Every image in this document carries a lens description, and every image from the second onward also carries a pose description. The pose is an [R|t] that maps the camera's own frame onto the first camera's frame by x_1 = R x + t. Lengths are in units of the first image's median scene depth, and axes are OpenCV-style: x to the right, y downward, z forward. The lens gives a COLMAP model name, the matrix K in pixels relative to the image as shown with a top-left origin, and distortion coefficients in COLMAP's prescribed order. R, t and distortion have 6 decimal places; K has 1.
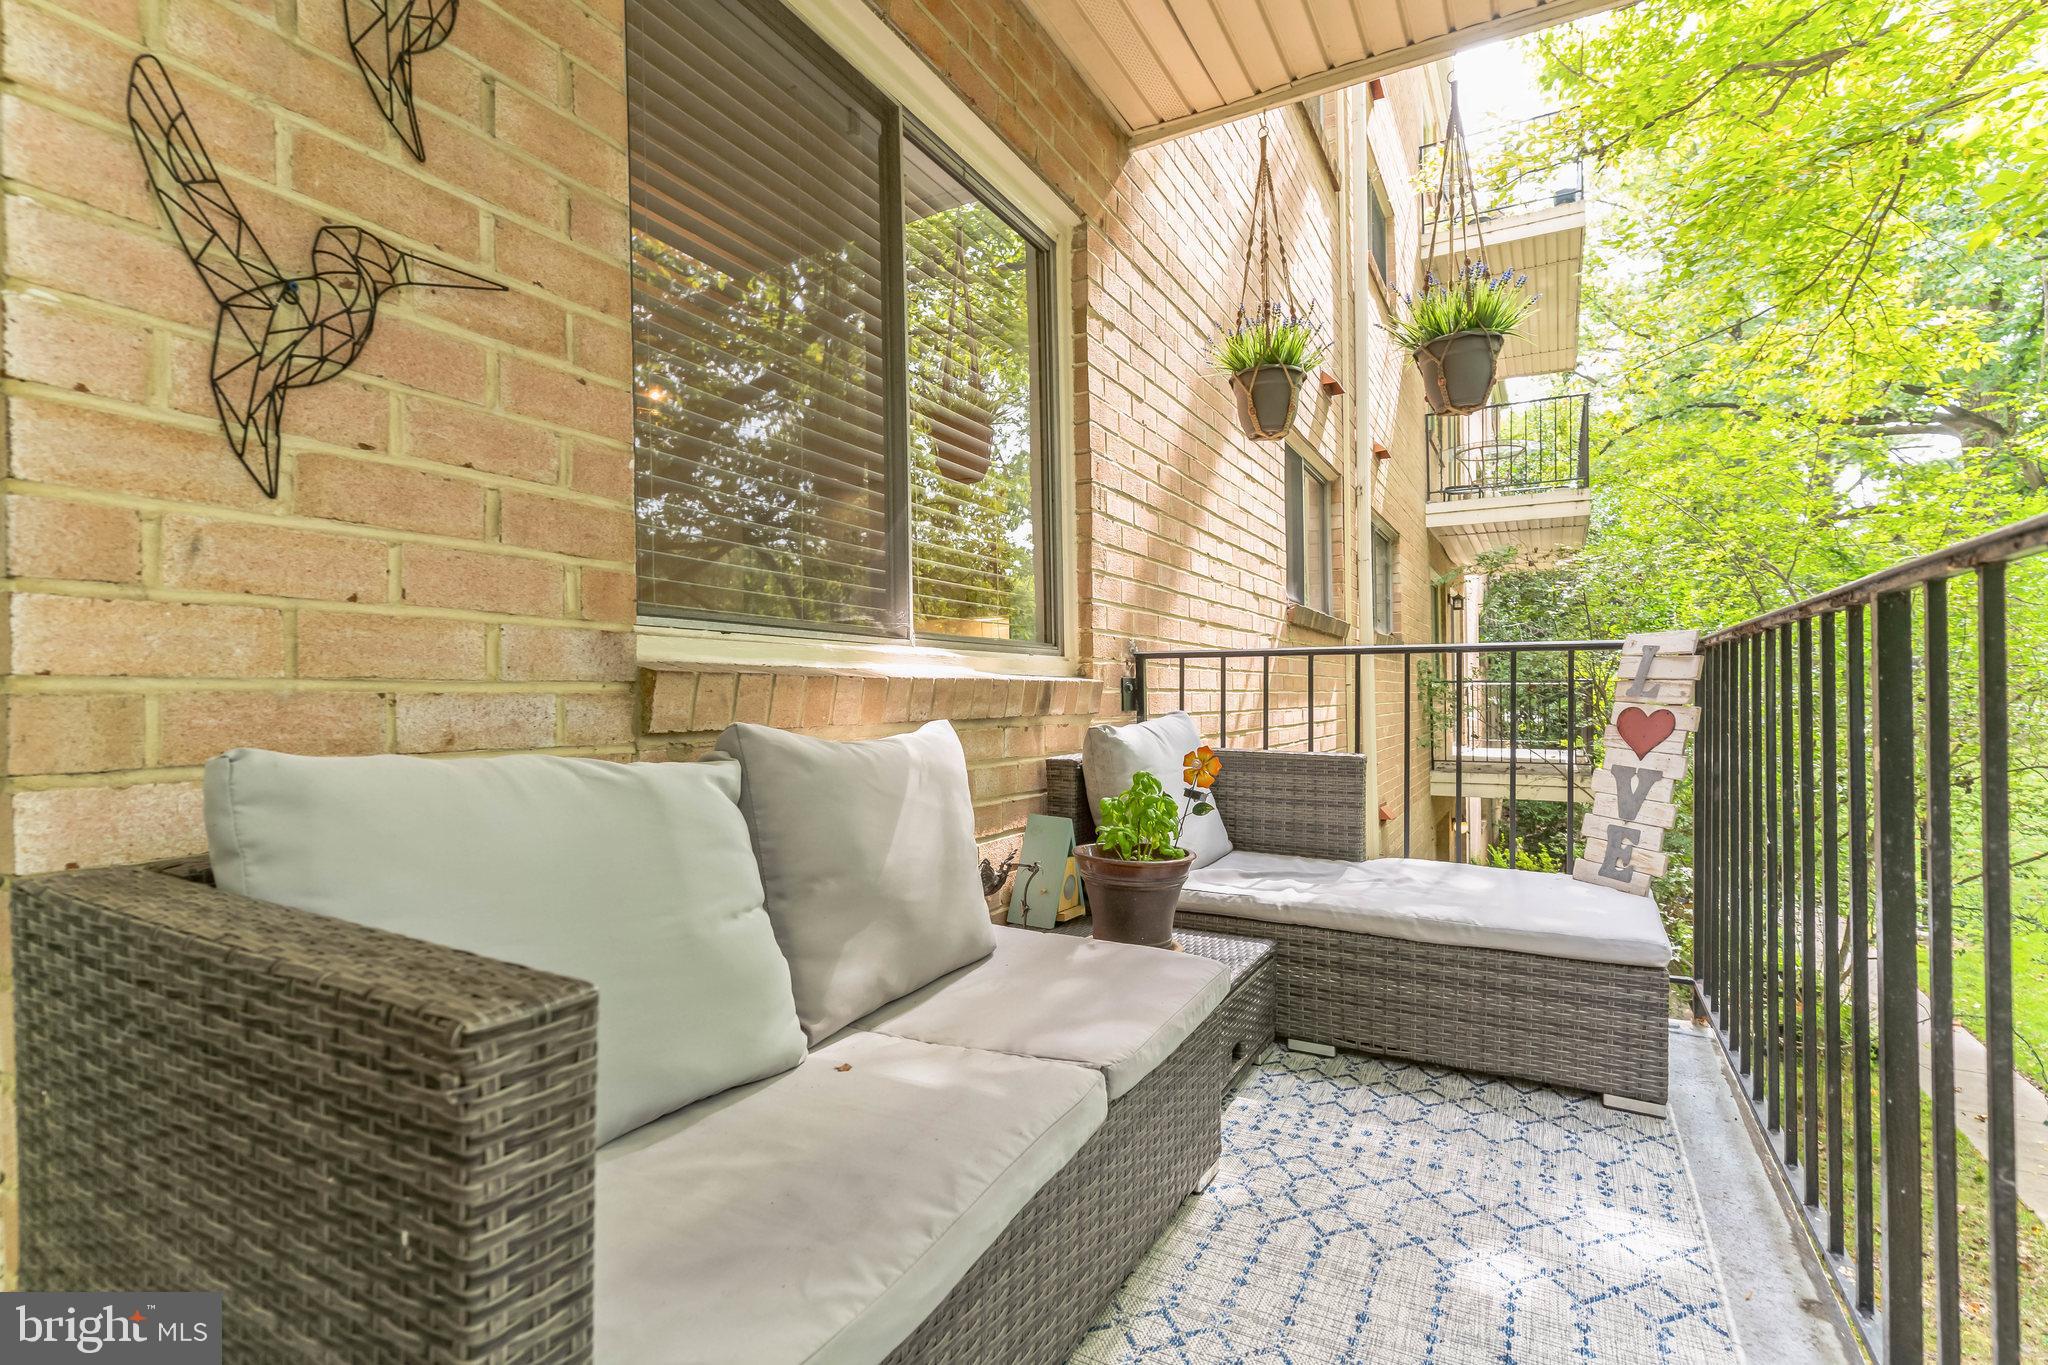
lens RADIAL K [[987.2, 0, 1014.4], [0, 987.2, 700.1], [0, 0, 1]] dist [0.003104, -0.000931]
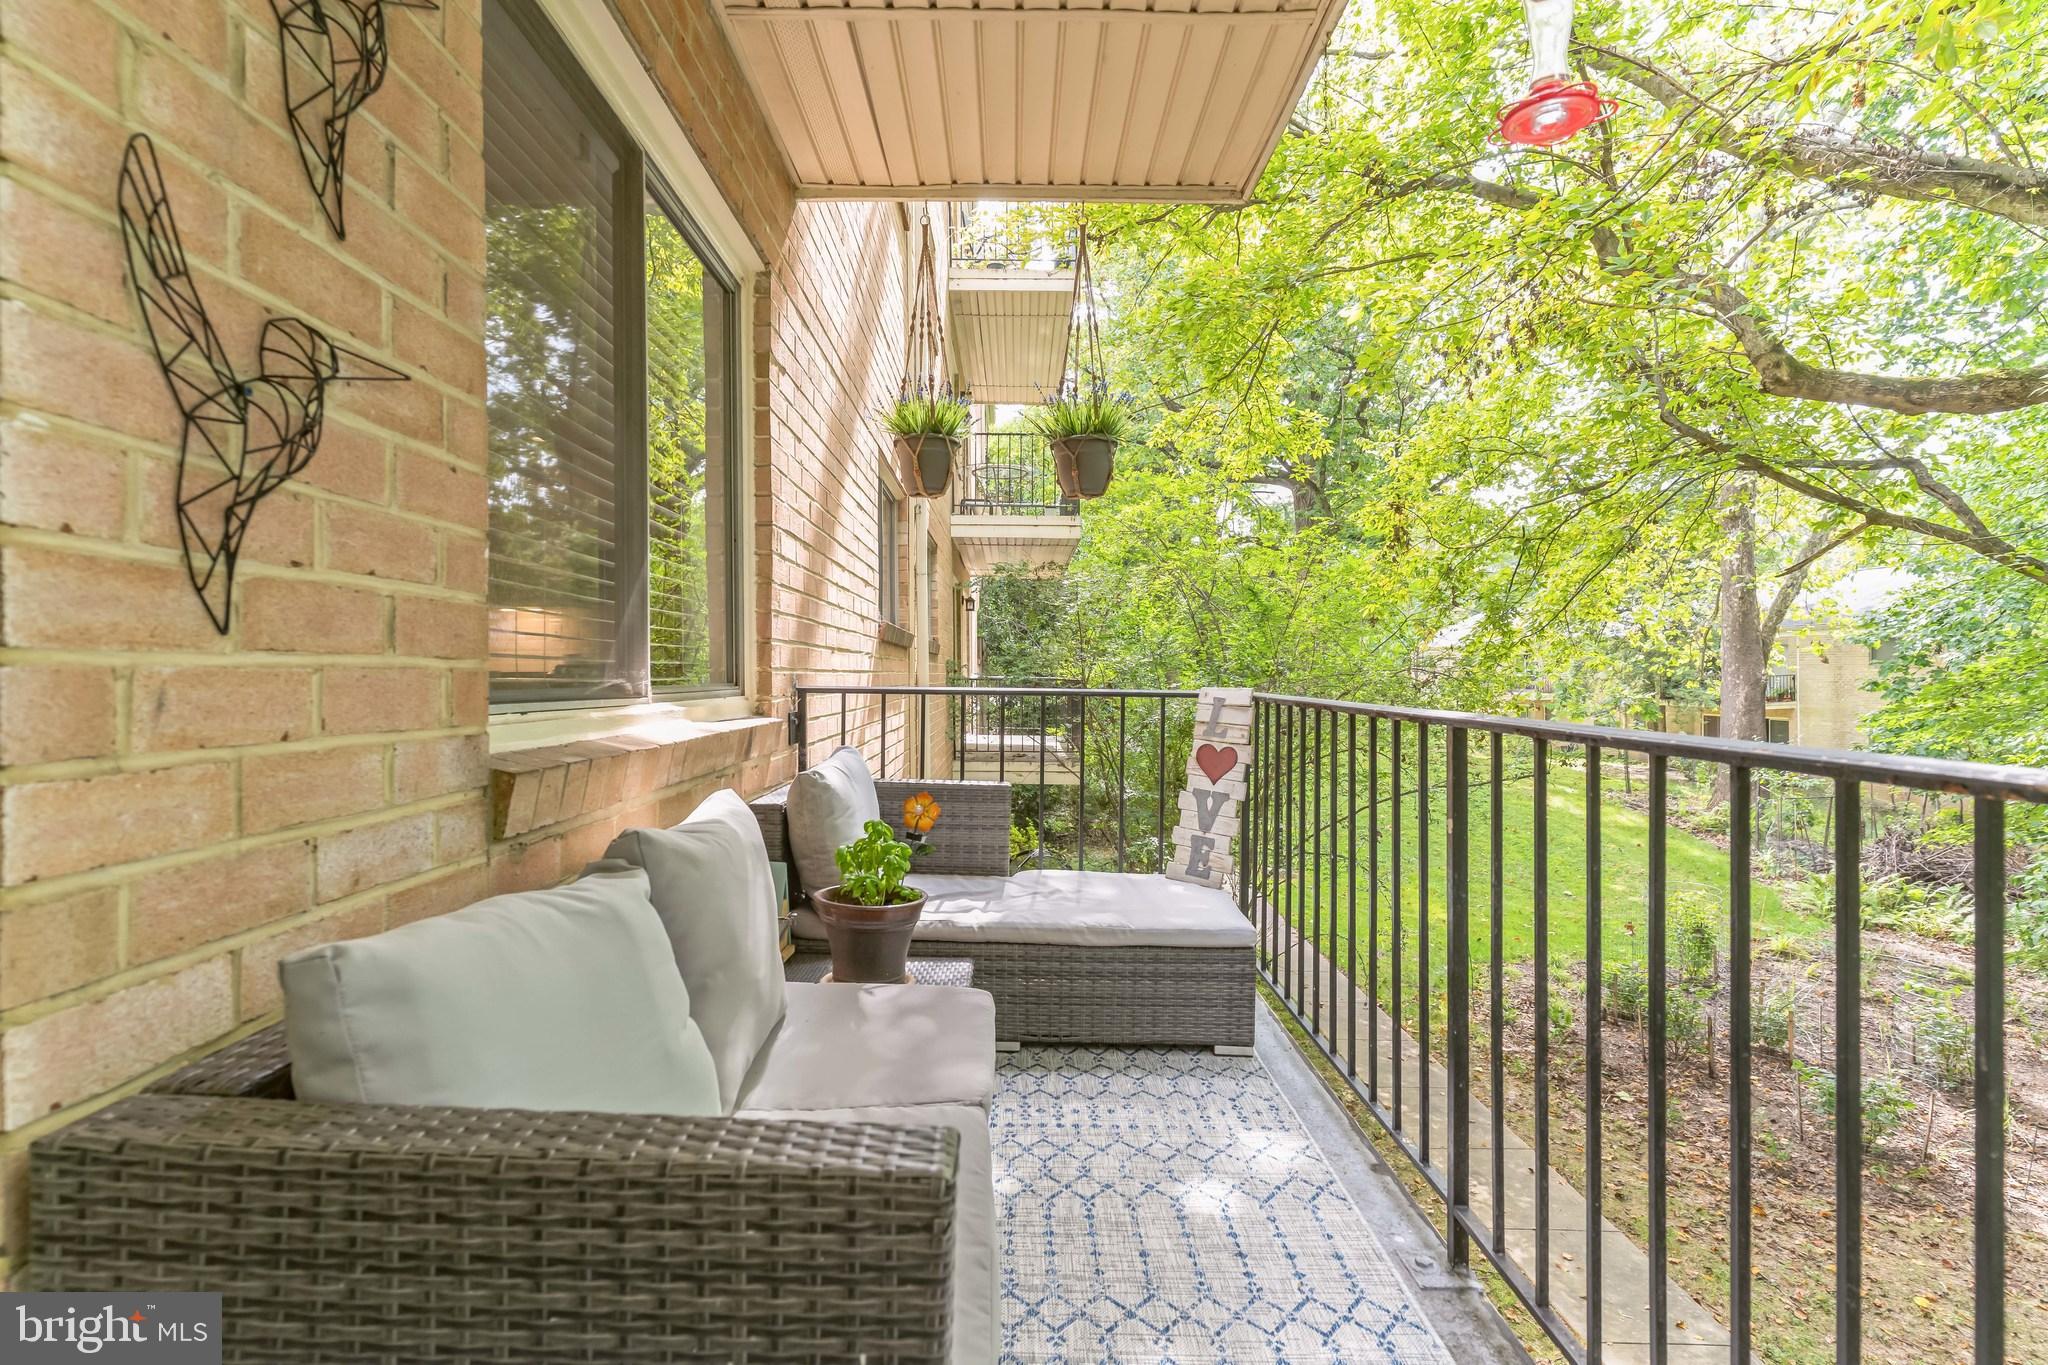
lens RADIAL K [[1012.9, 0, 1023.2], [0, 1012.9, 674.4], [0, 0, 1]] dist [-0.002743, 0.000718]
pose [[0.871067, 0.013047, 0.490991, -0.350859], [-0.011639, 0.999915, -0.005922, -0.105070], [-0.491026, -0.000556, 0.871145, -0.072712]]
